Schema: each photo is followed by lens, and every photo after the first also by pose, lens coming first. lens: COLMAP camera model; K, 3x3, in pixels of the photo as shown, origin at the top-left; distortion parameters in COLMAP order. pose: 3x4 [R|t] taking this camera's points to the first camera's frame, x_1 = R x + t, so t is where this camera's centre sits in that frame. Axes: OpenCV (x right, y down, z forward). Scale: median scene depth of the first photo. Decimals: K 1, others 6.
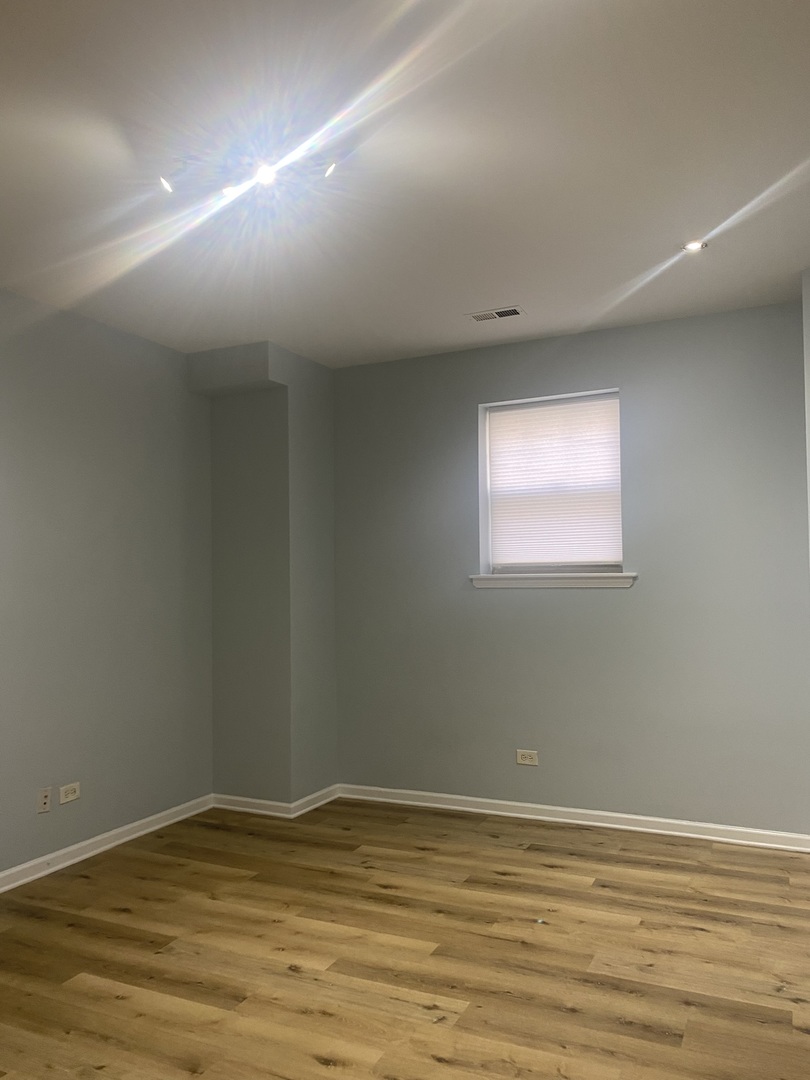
lens RADIAL K [[819.0, 0, 403.9], [0, 819.0, 535.4], [0, 0, 1]] dist [0.022186, -0.021987]
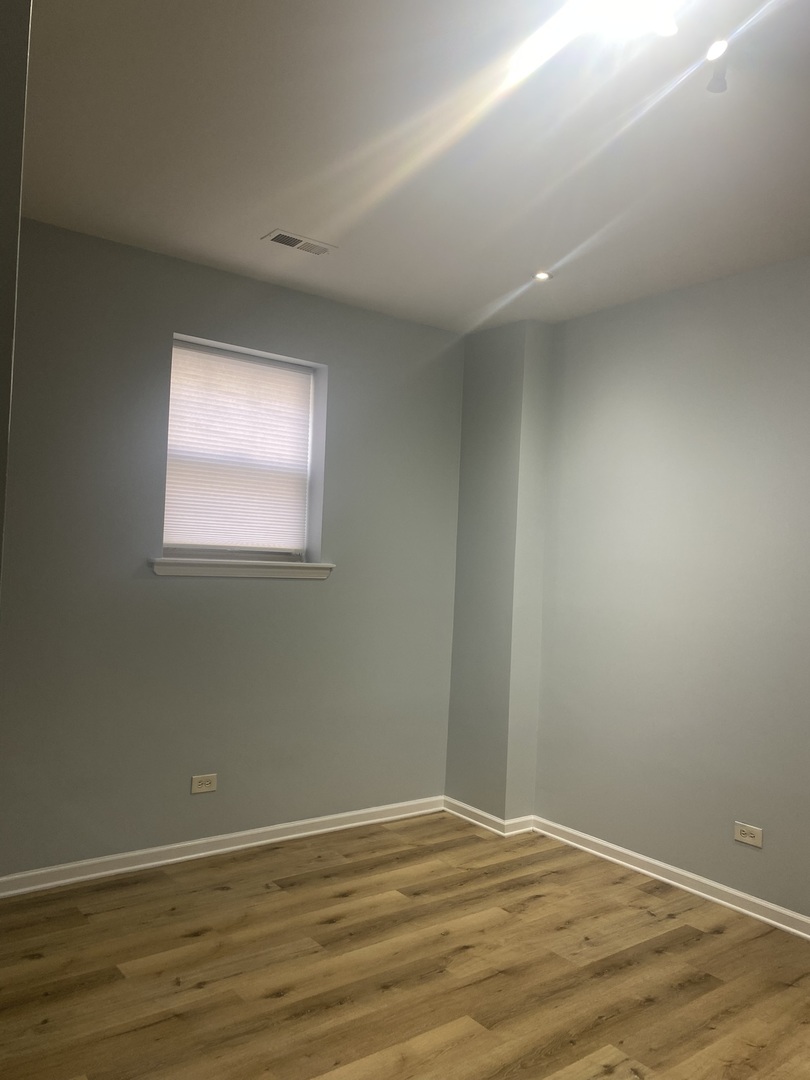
lens RADIAL K [[819.0, 0, 395.9], [0, 819.0, 546.0], [0, 0, 1]] dist [0.022186, -0.021987]
pose [[0.452301, 0.050664, 0.890425, -0.623621], [-0.096217, 0.995330, -0.007759, 0.029252], [-0.886660, -0.082164, 0.455064, 0.593997]]
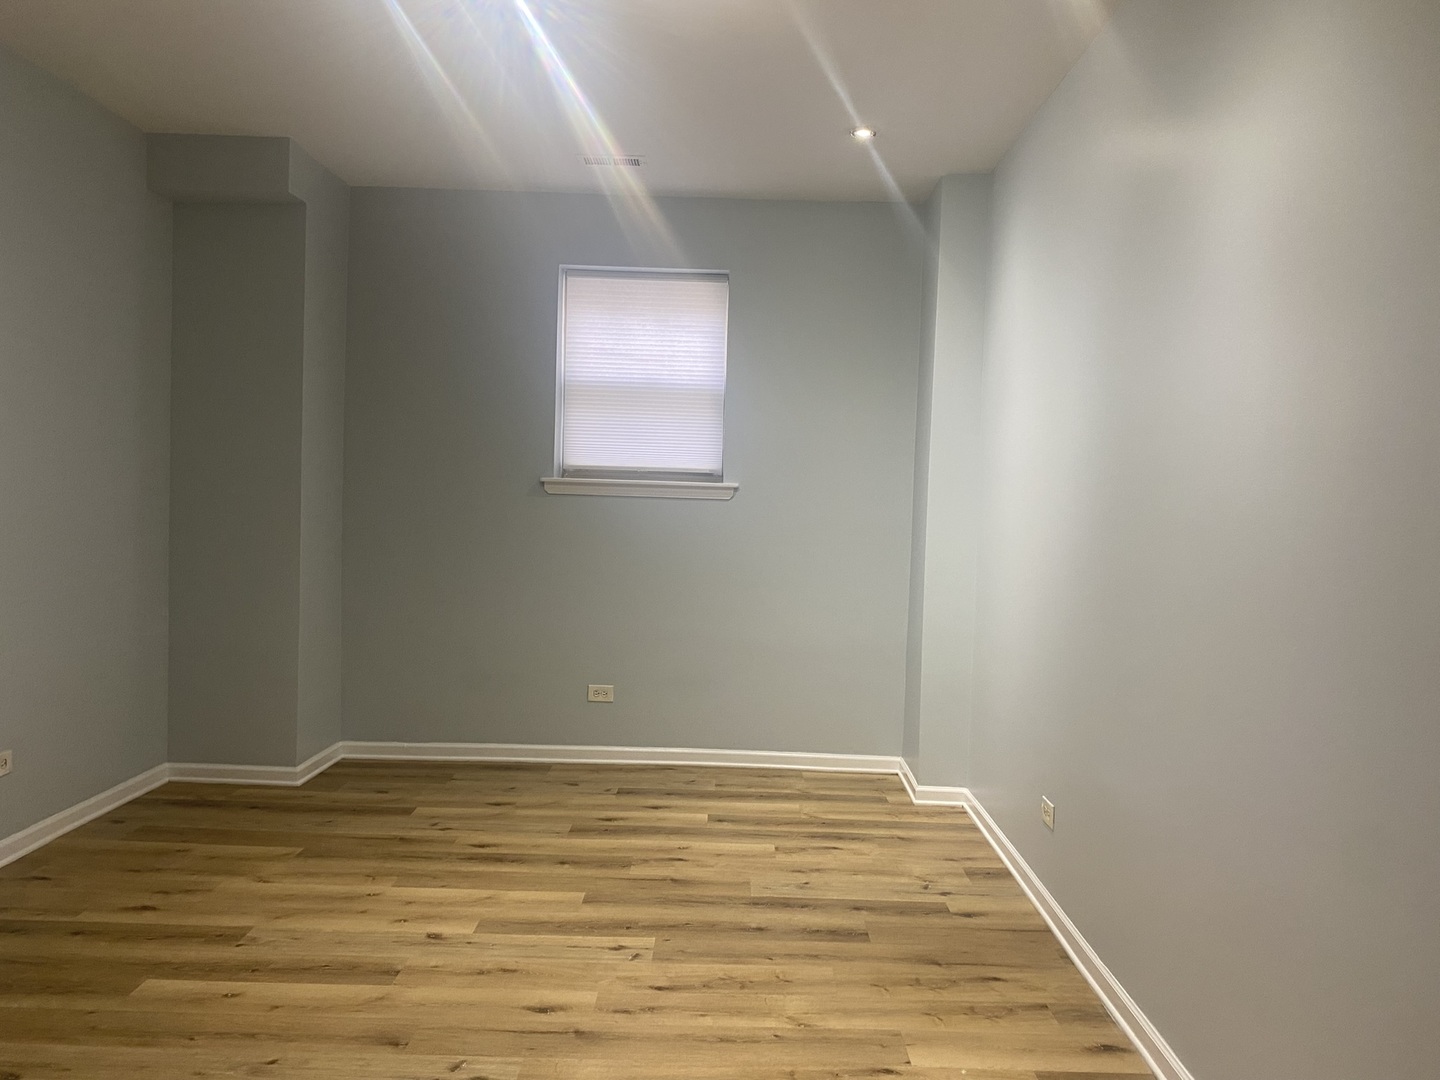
lens RADIAL K [[1092.0, 0, 723.2], [0, 1092.0, 517.5], [0, 0, 1]] dist [0.022186, -0.021987]
pose [[0.903110, 0.030214, 0.428344, -0.279202], [-0.064707, 0.995706, 0.066193, 0.005971], [-0.424505, -0.087497, 0.901188, -0.074335]]
